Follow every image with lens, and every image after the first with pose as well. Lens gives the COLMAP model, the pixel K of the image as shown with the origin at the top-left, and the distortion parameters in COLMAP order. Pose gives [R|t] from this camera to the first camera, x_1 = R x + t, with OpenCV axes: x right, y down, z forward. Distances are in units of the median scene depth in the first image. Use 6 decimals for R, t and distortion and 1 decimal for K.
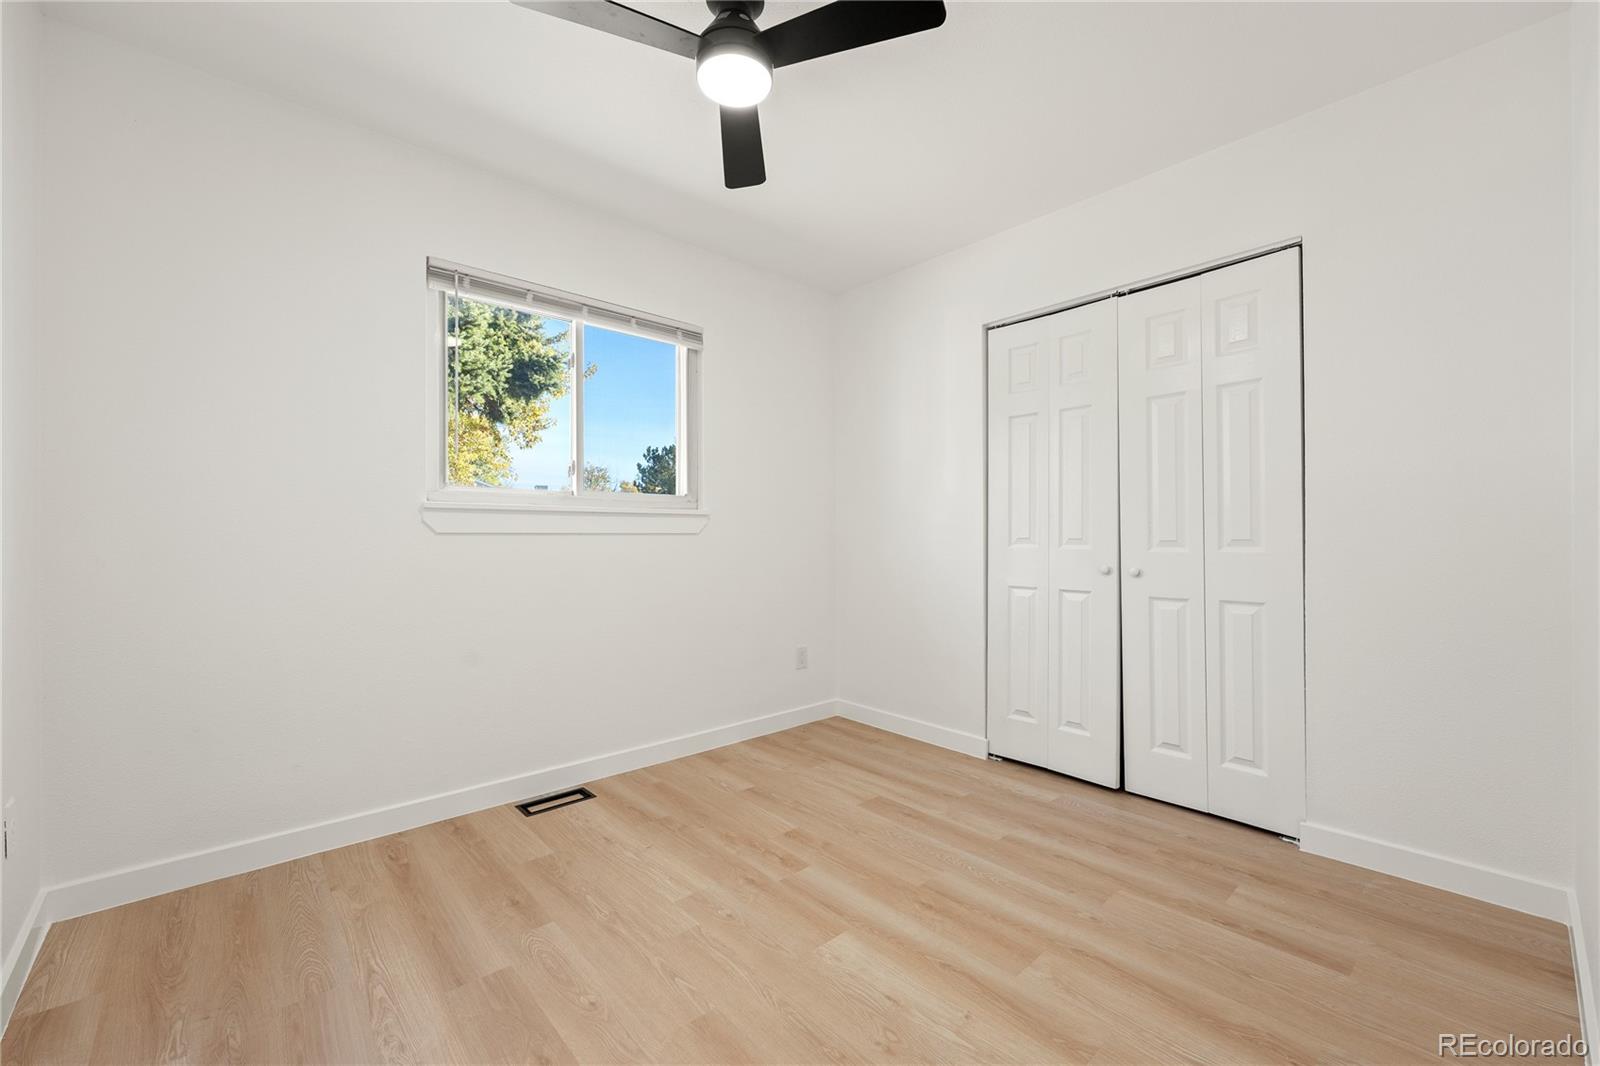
lens RADIAL K [[637.6, 0, 800.0], [0, 637.6, 530.3], [0, 0, 1]] dist [-0.000540, -0.000056]
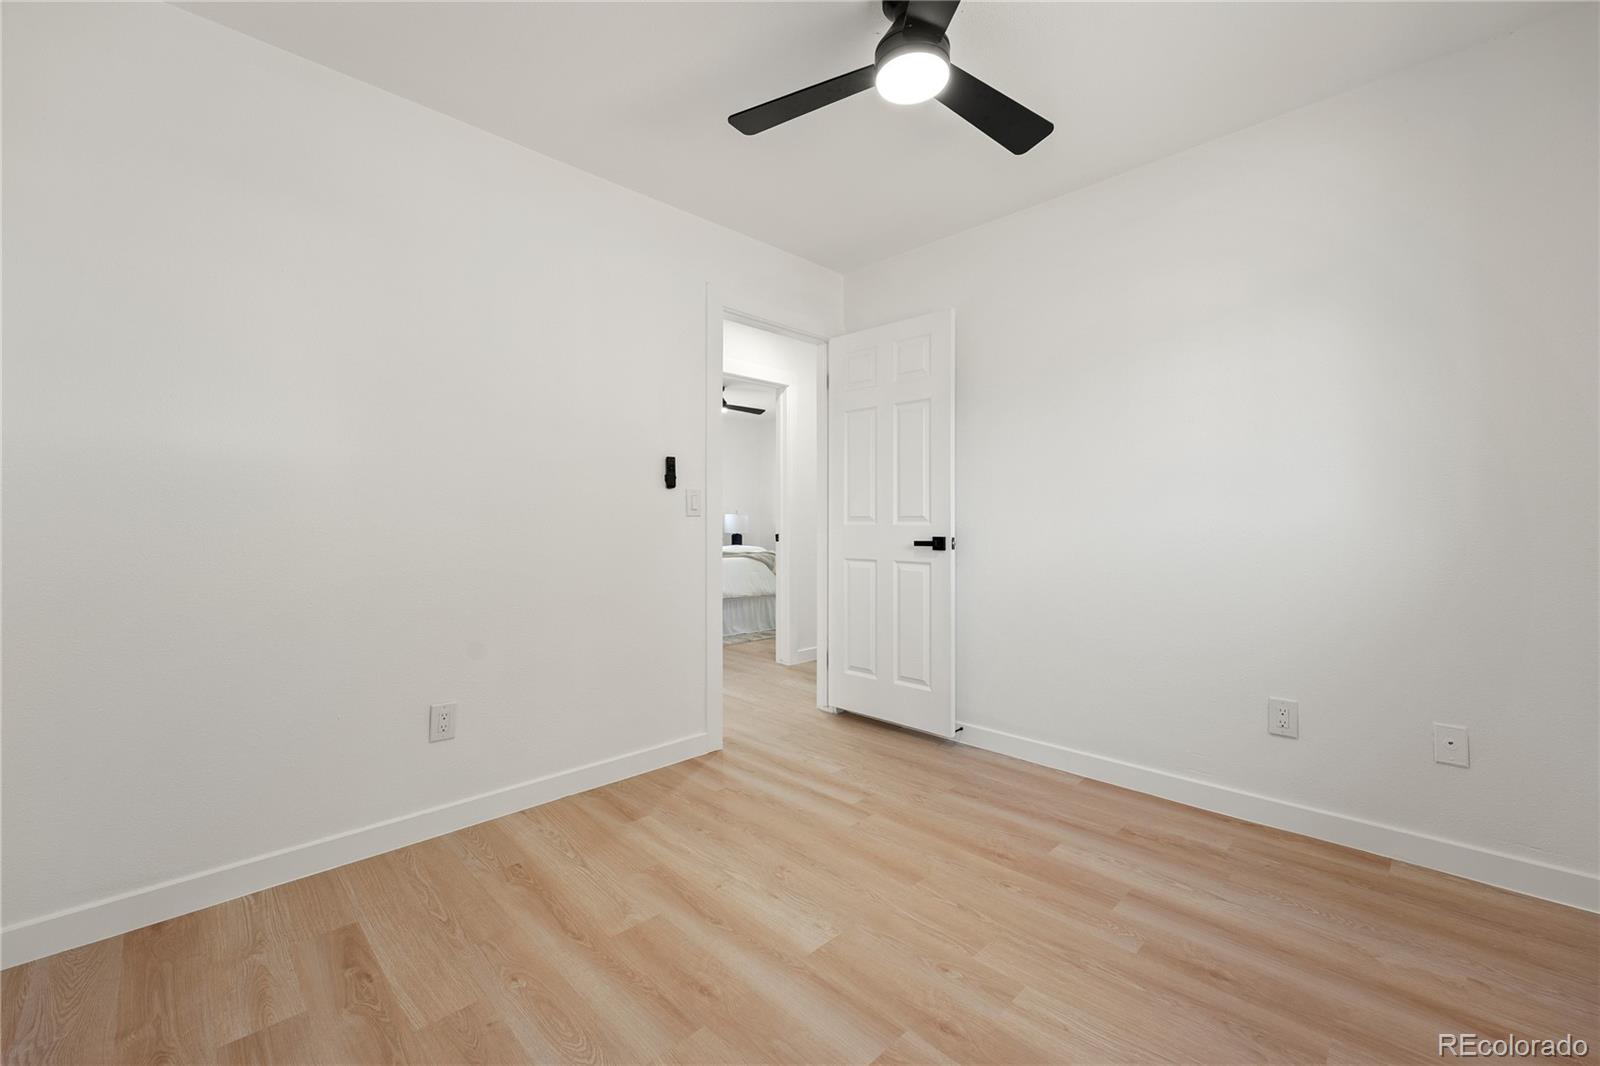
lens RADIAL K [[637.6, 0, 799.9], [0, 637.6, 528.5], [0, 0, 1]] dist [-0.000540, -0.000056]
pose [[-0.999229, 0.003547, -0.039096, 0.126795], [0.003603, 0.999993, -0.001364, 0.019700], [0.039091, -0.001504, -0.999235, 2.049184]]
